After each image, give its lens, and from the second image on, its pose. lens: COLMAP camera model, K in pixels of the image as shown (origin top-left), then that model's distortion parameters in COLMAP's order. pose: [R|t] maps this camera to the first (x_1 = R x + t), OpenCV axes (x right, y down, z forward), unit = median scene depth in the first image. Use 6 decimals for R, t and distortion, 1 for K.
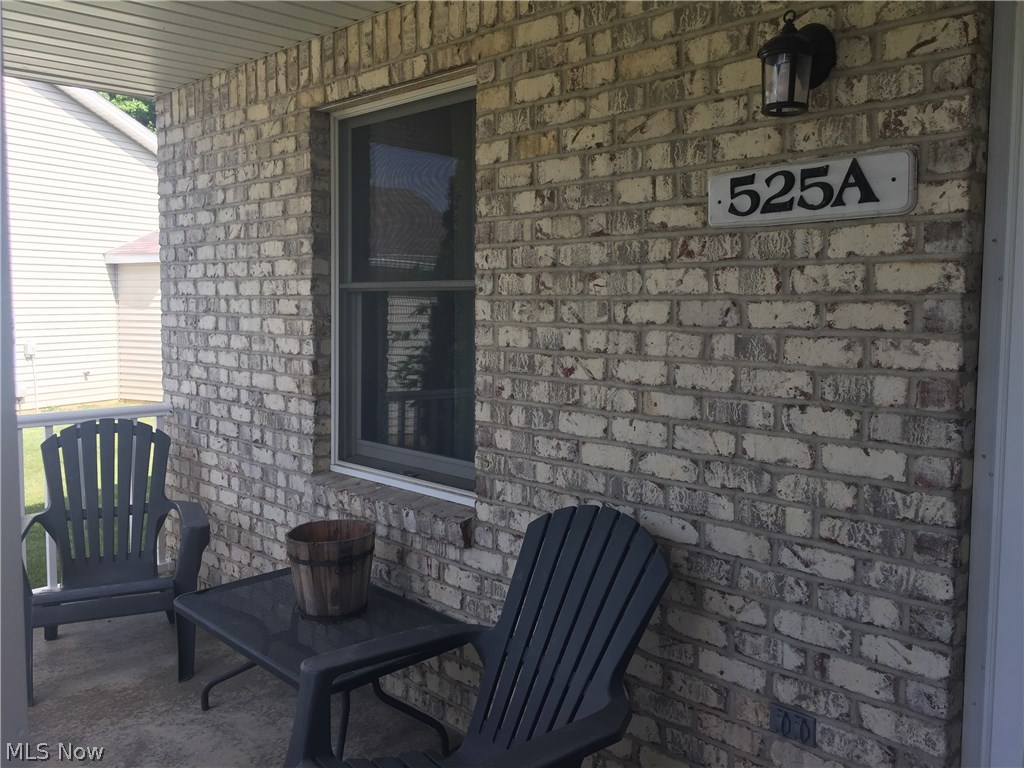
lens RADIAL K [[881.5, 0, 507.0], [0, 881.5, 367.1], [0, 0, 1]] dist [0.075767, -0.102393]
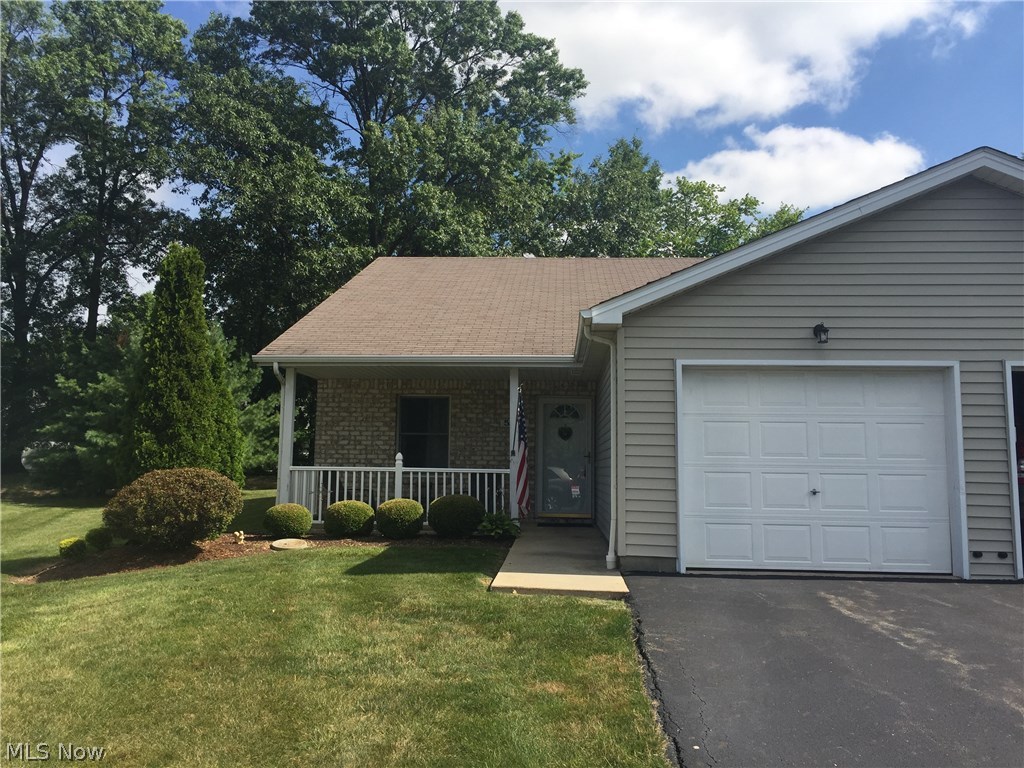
lens RADIAL K [[881.5, 0, 511.7], [0, 881.5, 385.3], [0, 0, 1]] dist [0.075767, -0.102393]
pose [[0.735022, 0.069309, 0.674491, -3.893683], [0.042083, 0.988181, -0.147402, 0.481536], [-0.676736, 0.136728, 0.723418, -3.637249]]
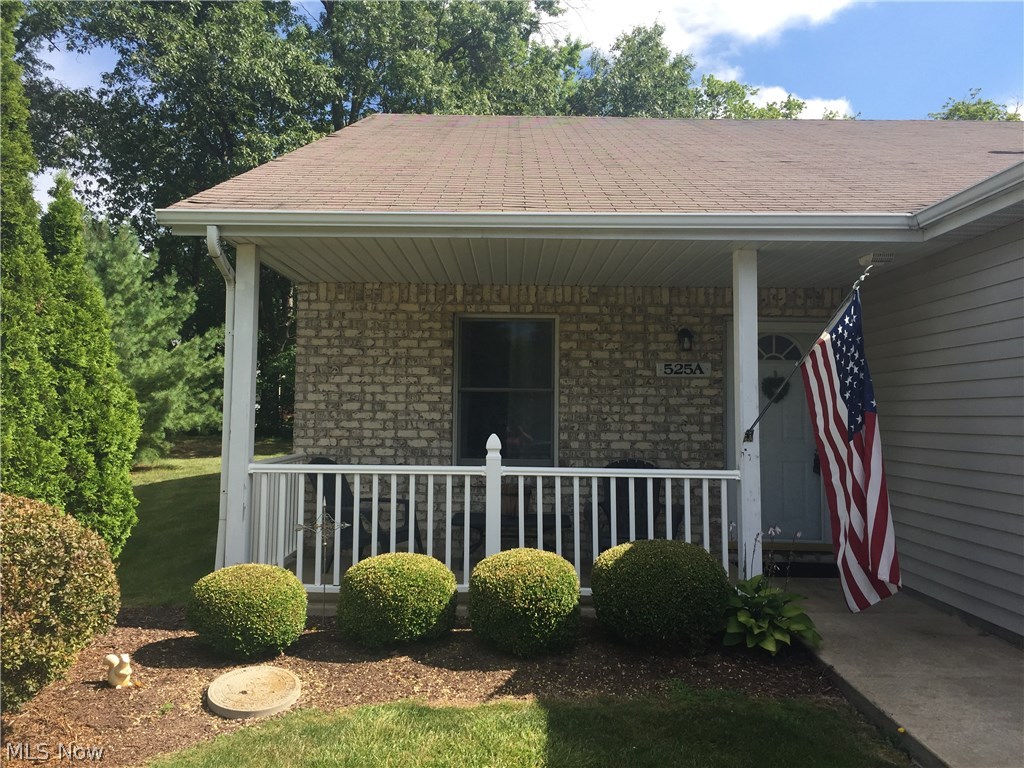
lens RADIAL K [[881.5, 0, 509.3], [0, 881.5, 381.0], [0, 0, 1]] dist [0.075767, -0.102393]
pose [[0.694902, 0.032651, 0.718363, -2.448282], [0.046413, 0.994849, -0.090115, 0.137796], [-0.717605, 0.095963, 0.689807, -0.923630]]
